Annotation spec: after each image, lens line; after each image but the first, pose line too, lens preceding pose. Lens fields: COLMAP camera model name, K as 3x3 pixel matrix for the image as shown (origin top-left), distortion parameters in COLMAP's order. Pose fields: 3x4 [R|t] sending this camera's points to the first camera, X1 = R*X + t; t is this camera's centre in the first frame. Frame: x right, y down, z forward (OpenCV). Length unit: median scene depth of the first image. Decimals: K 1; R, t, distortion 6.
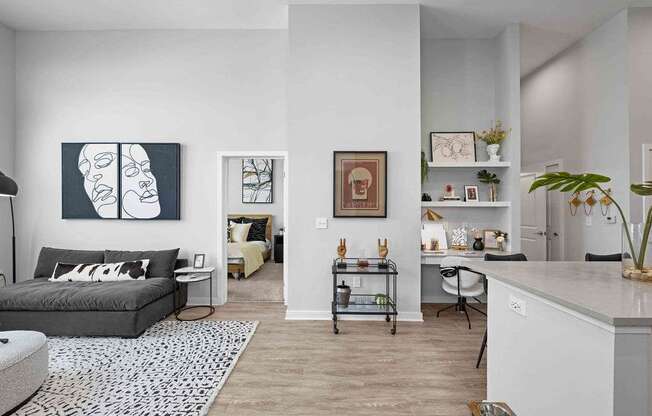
lens RADIAL K [[264.3, 0, 326.0], [0, 264.3, 208.0], [0, 0, 1]] dist [-0.001558, 0.000223]
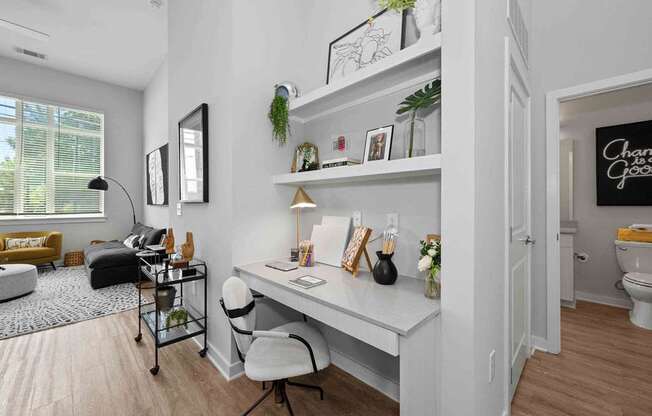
lens RADIAL K [[256.7, 0, 326.0], [0, 256.7, 208.0], [0, 0, 1]] dist [0.000114, -0.000088]
pose [[0.714364, 0.008347, -0.699725, 0.882585], [0.004978, 0.999843, 0.017009, 0.040872], [0.699757, -0.015634, 0.714210, 0.728069]]
